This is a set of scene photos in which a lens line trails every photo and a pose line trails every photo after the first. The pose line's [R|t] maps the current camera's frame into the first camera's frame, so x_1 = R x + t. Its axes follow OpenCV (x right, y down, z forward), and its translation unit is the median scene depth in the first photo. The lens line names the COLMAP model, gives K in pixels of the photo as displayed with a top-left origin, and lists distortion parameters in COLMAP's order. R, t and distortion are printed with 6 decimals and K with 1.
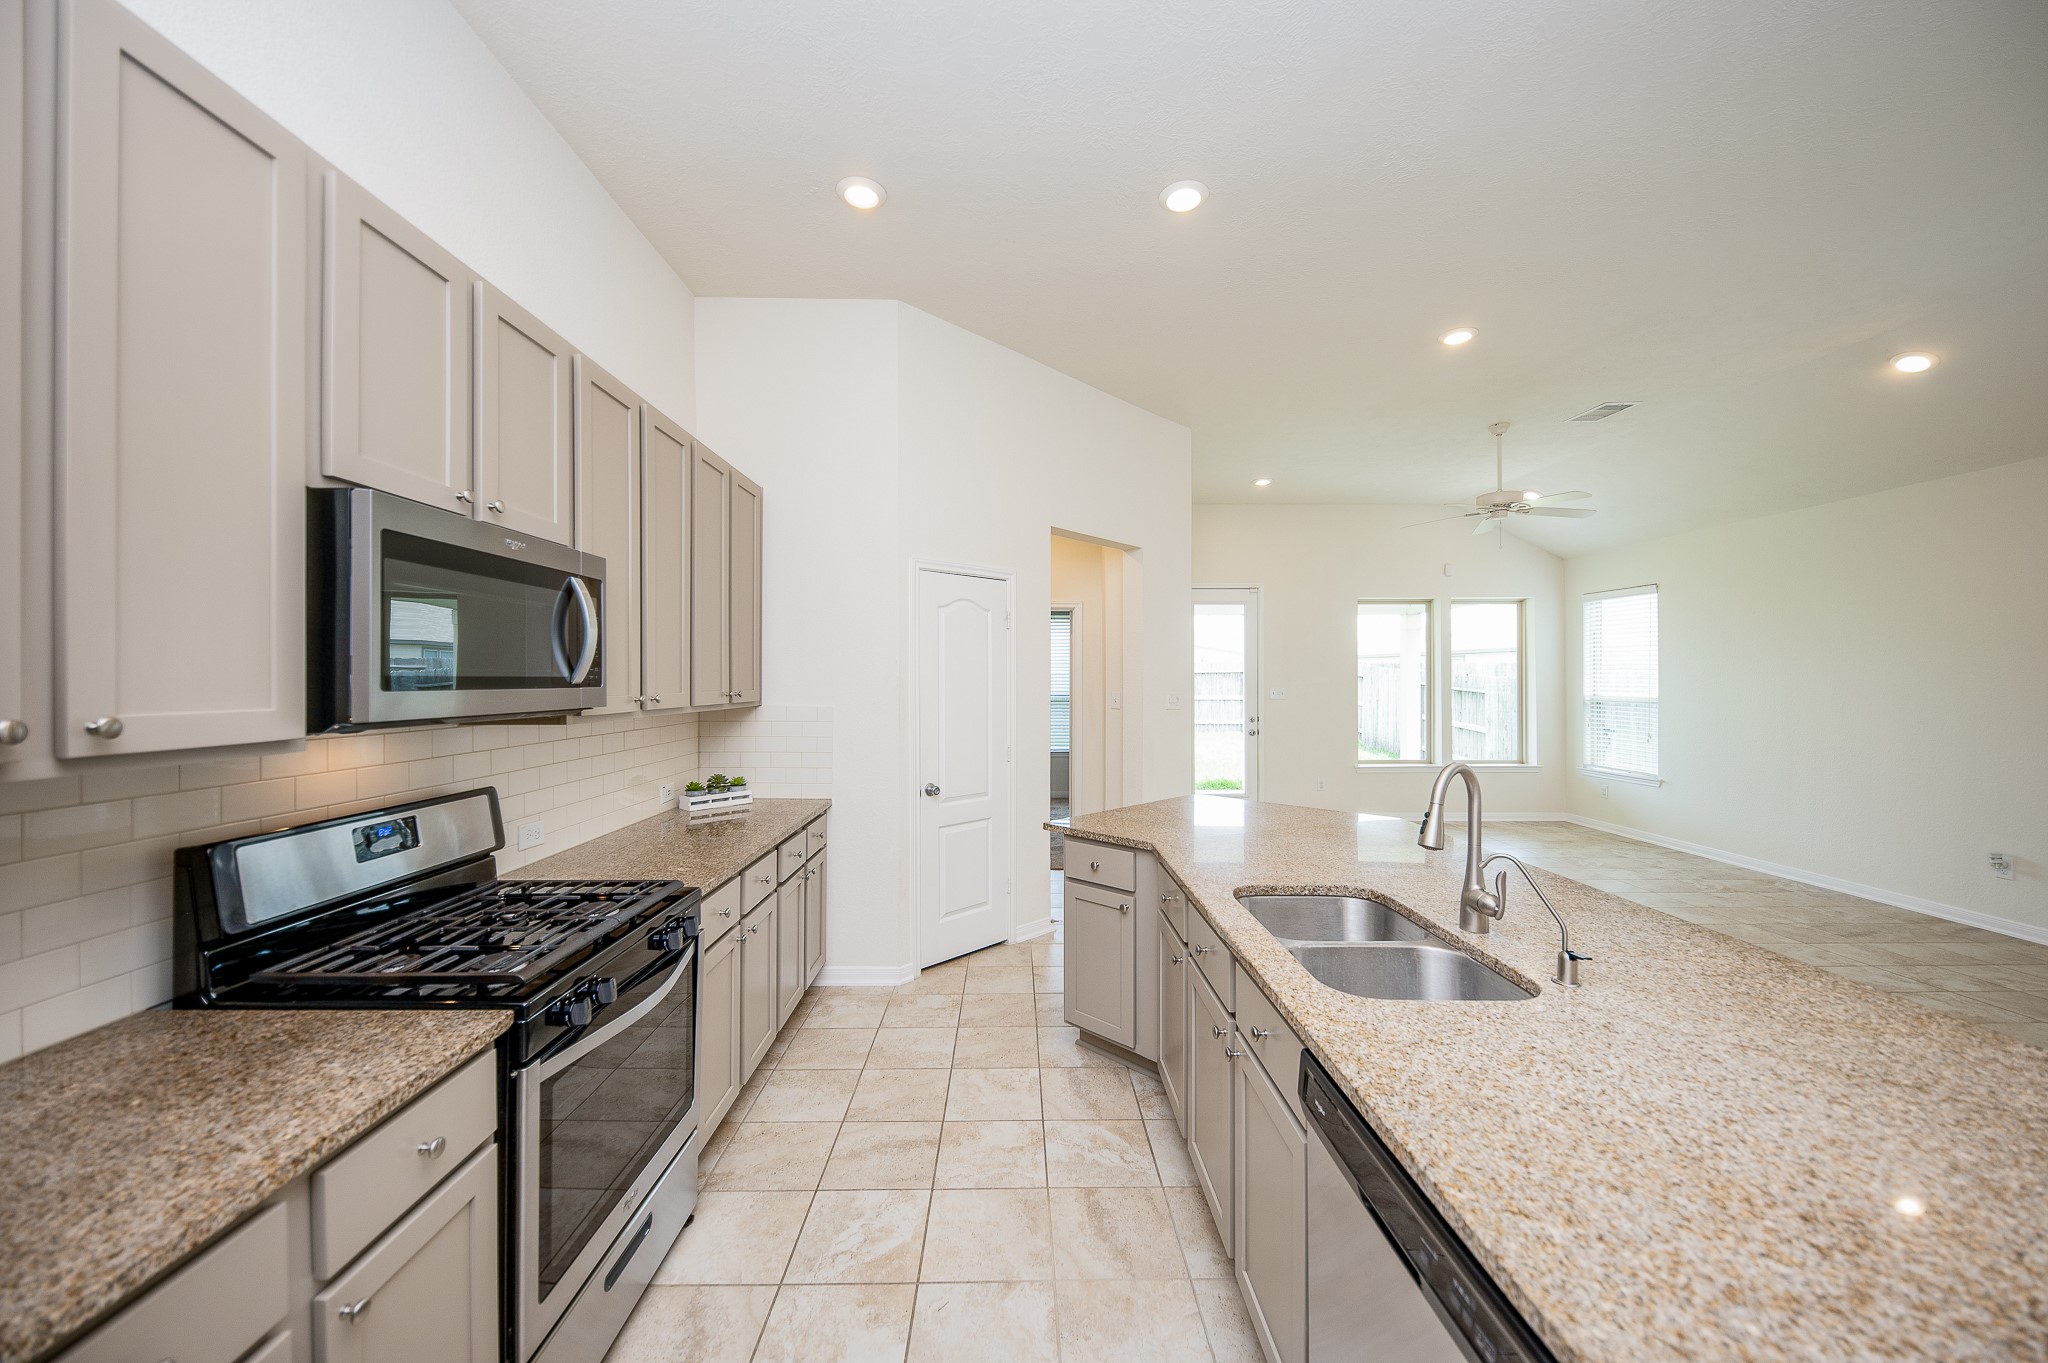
lens RADIAL K [[753.6, 0, 1020.9], [0, 753.6, 679.8], [0, 0, 1]] dist [-0.000598, -0.000339]
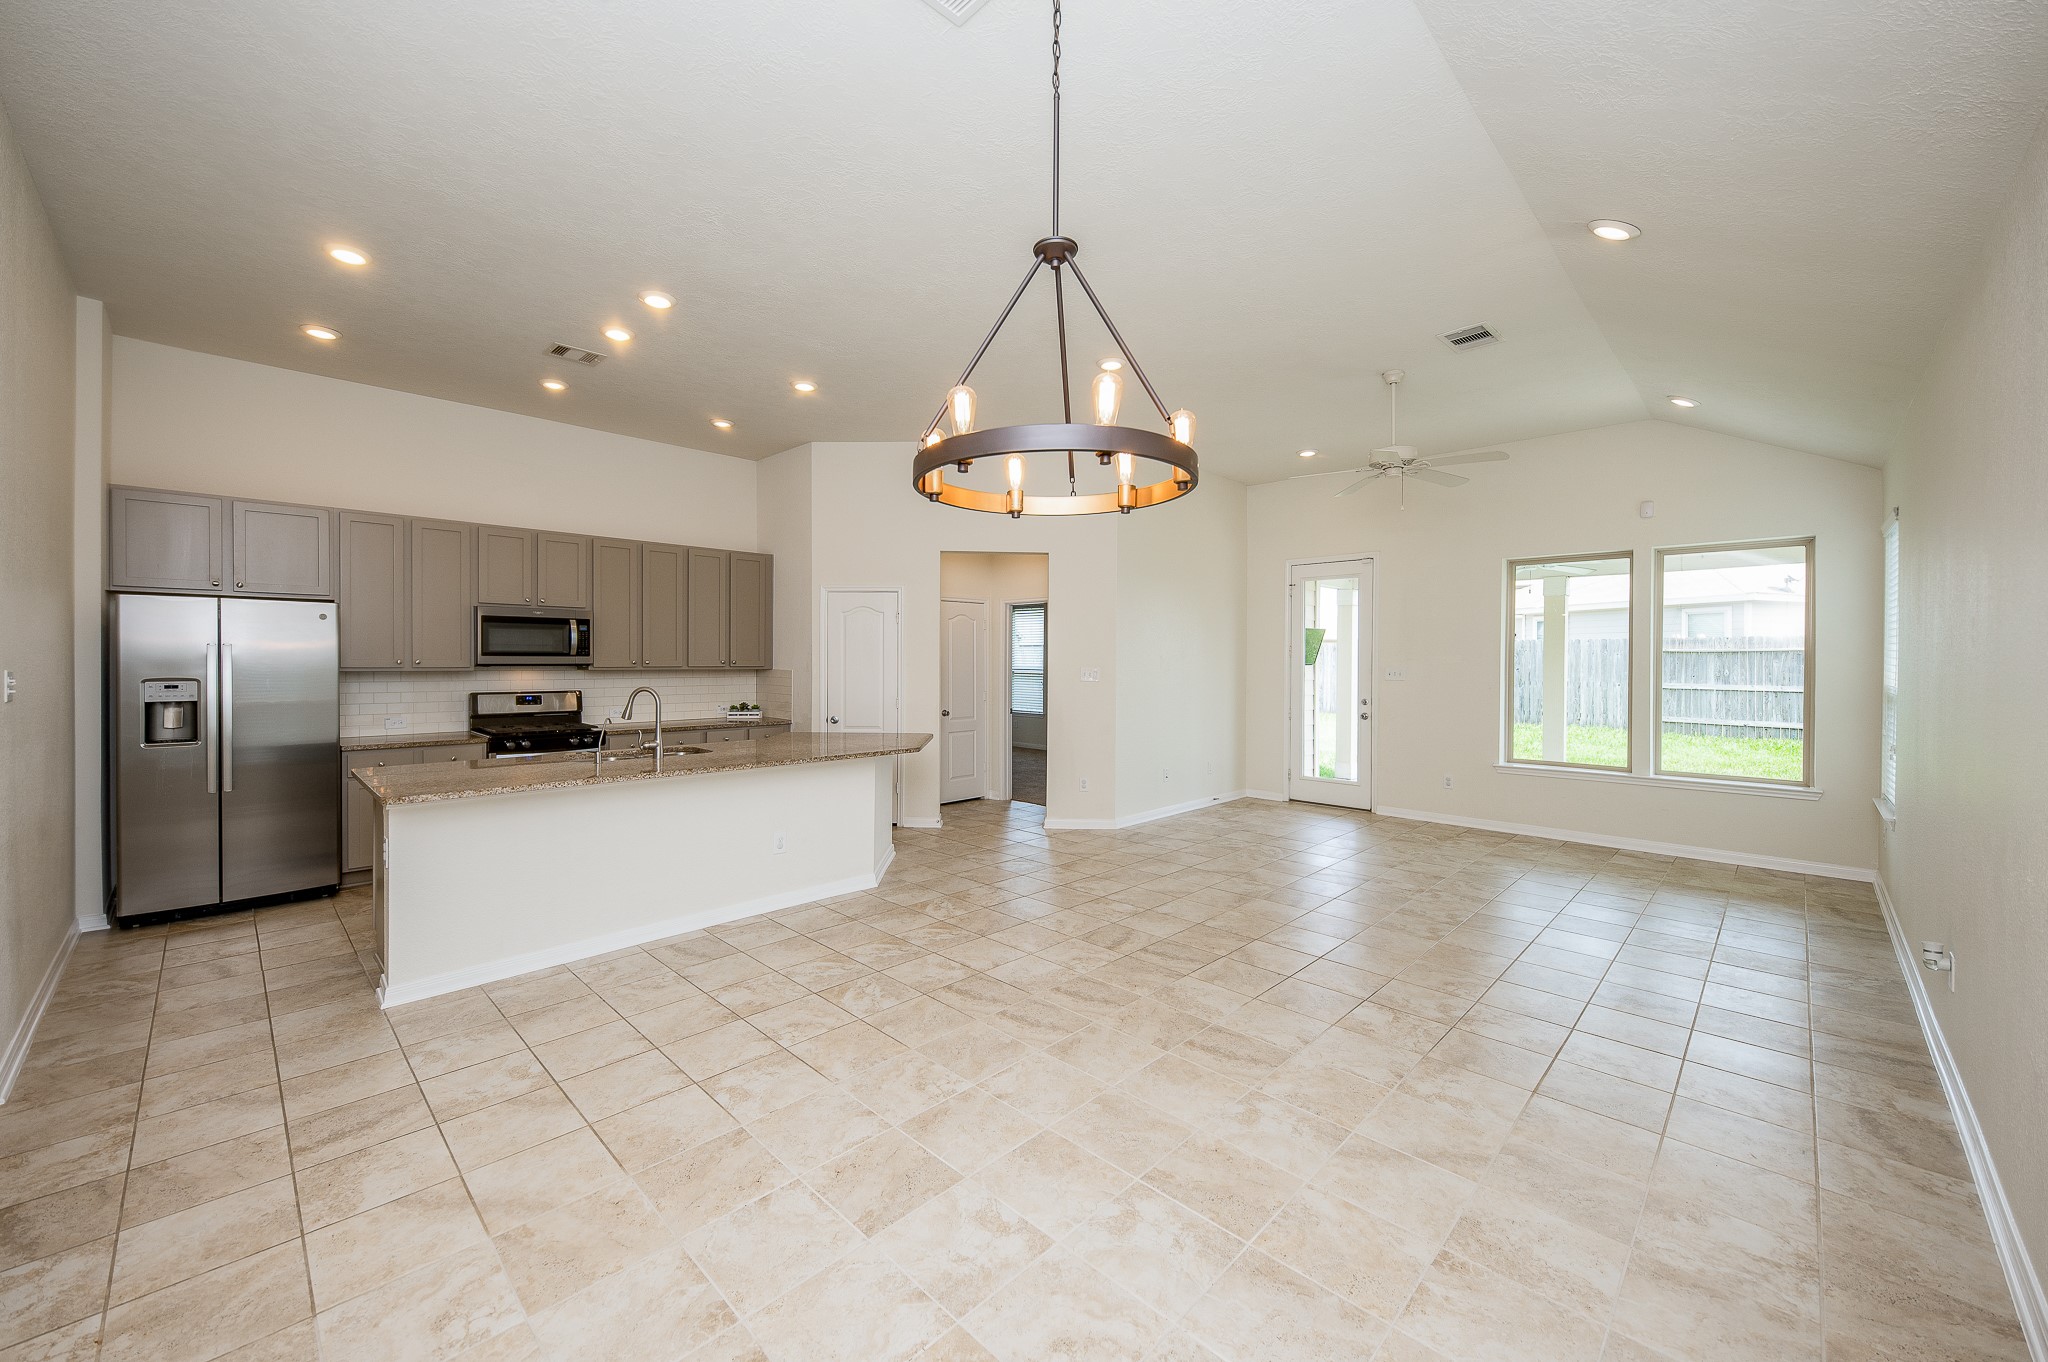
lens RADIAL K [[788.5, 0, 990.5], [0, 788.5, 662.5], [0, 0, 1]] dist [0.002297, 0.000072]
pose [[0.695494, 0.007156, -0.718496, 1.554181], [-0.005040, 0.999974, 0.005080, 0.004957], [0.718514, 0.000088, 0.695512, 0.008755]]
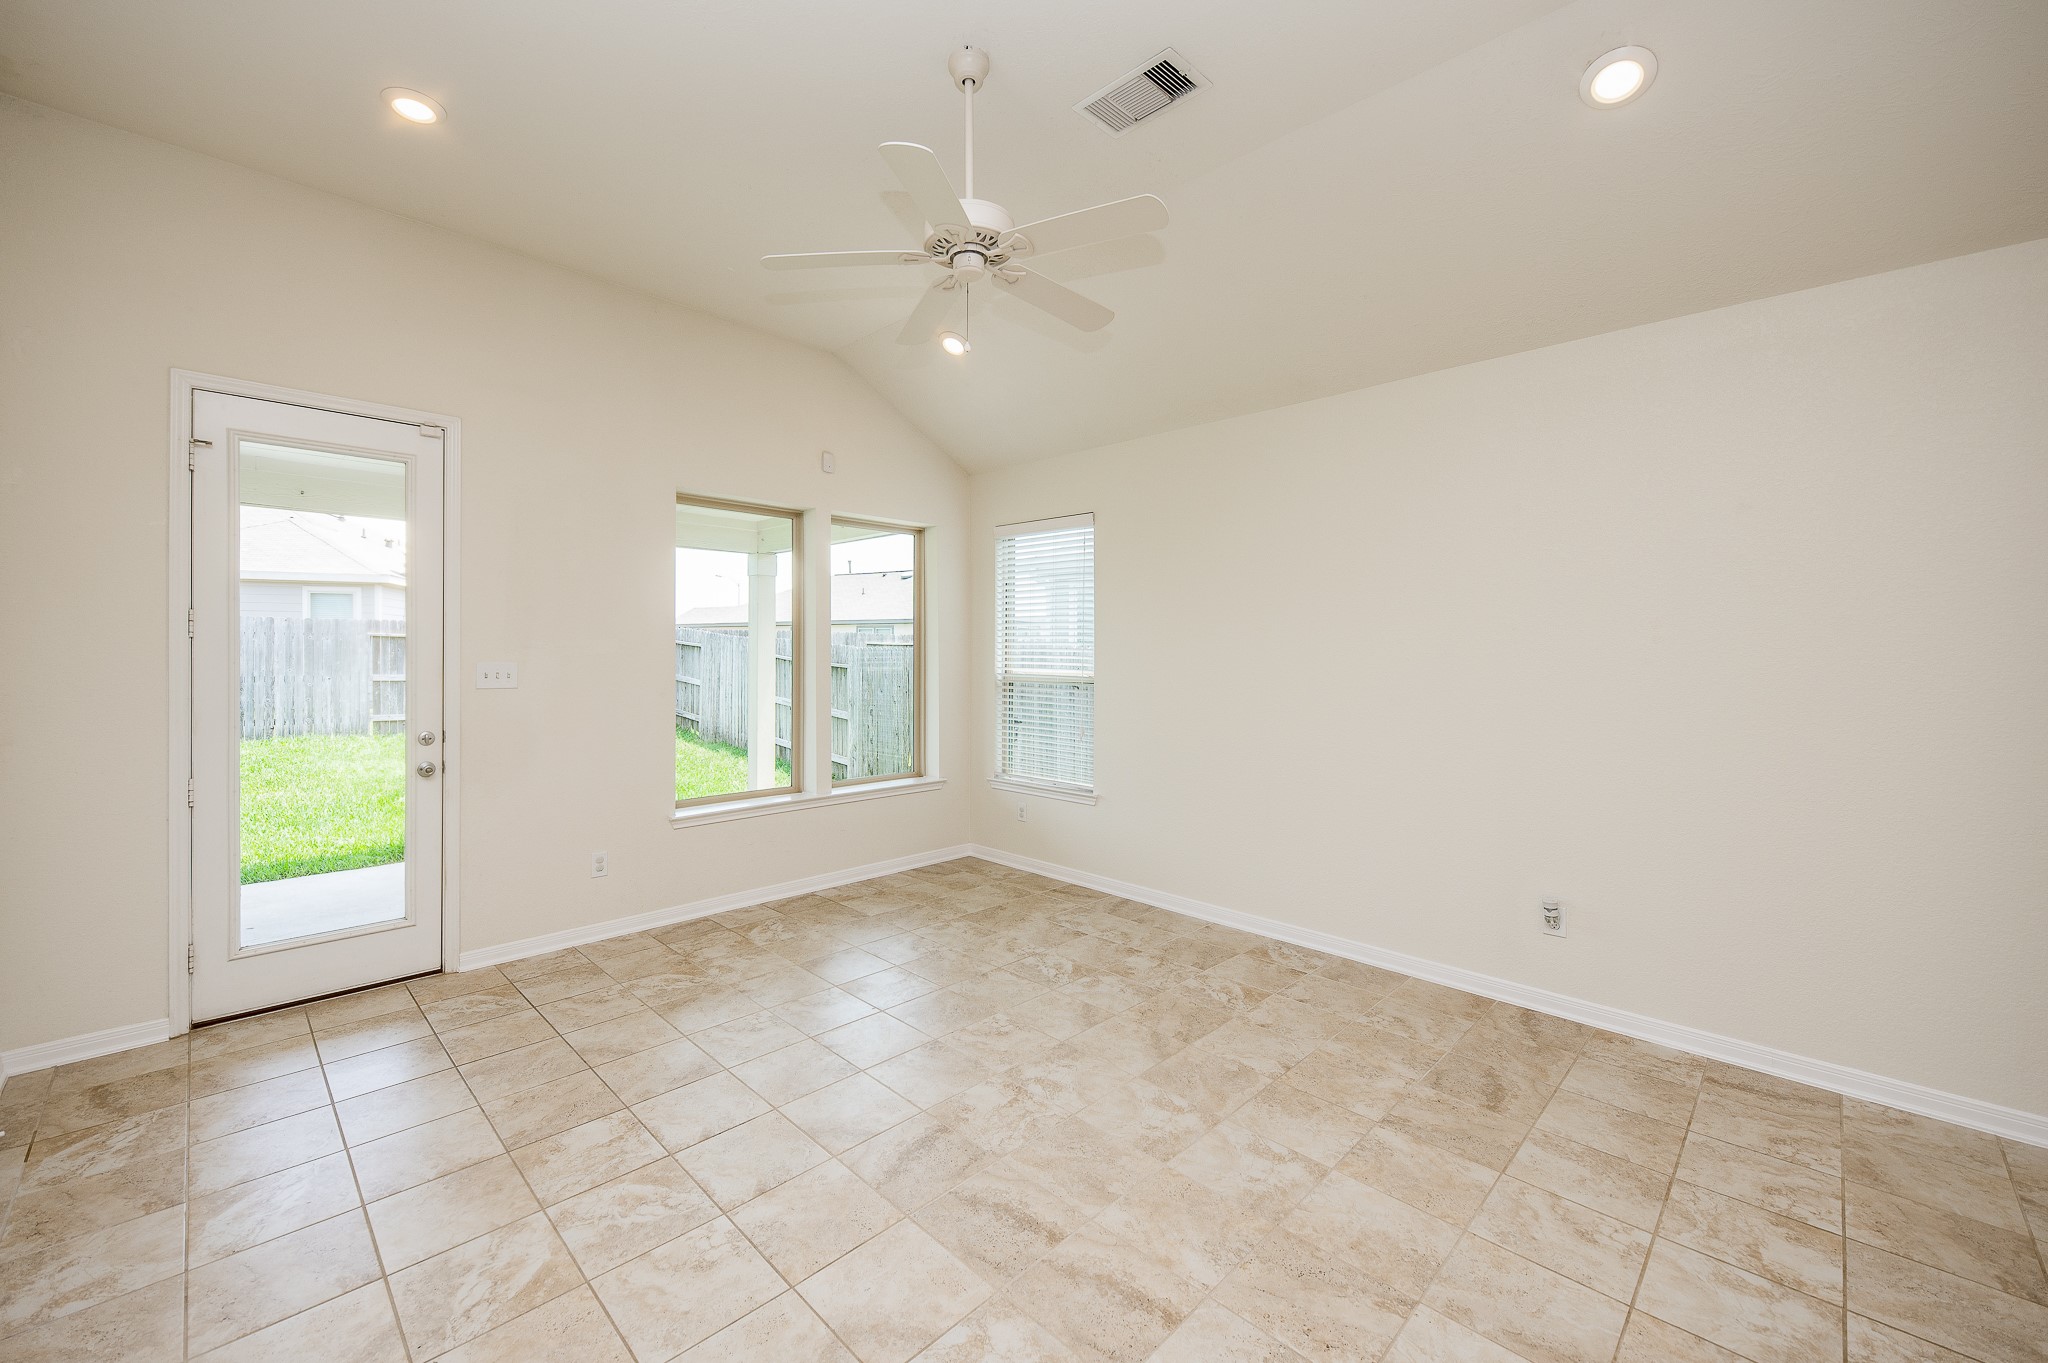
lens RADIAL K [[810.8, 0, 994.0], [0, 810.8, 662.9], [0, 0, 1]] dist [0.012874, -0.007214]
pose [[0.722854, -0.001269, 0.690999, 0.513018], [-0.007964, 0.999917, 0.010167, 0.007363], [-0.690955, -0.012852, 0.722784, 1.029901]]
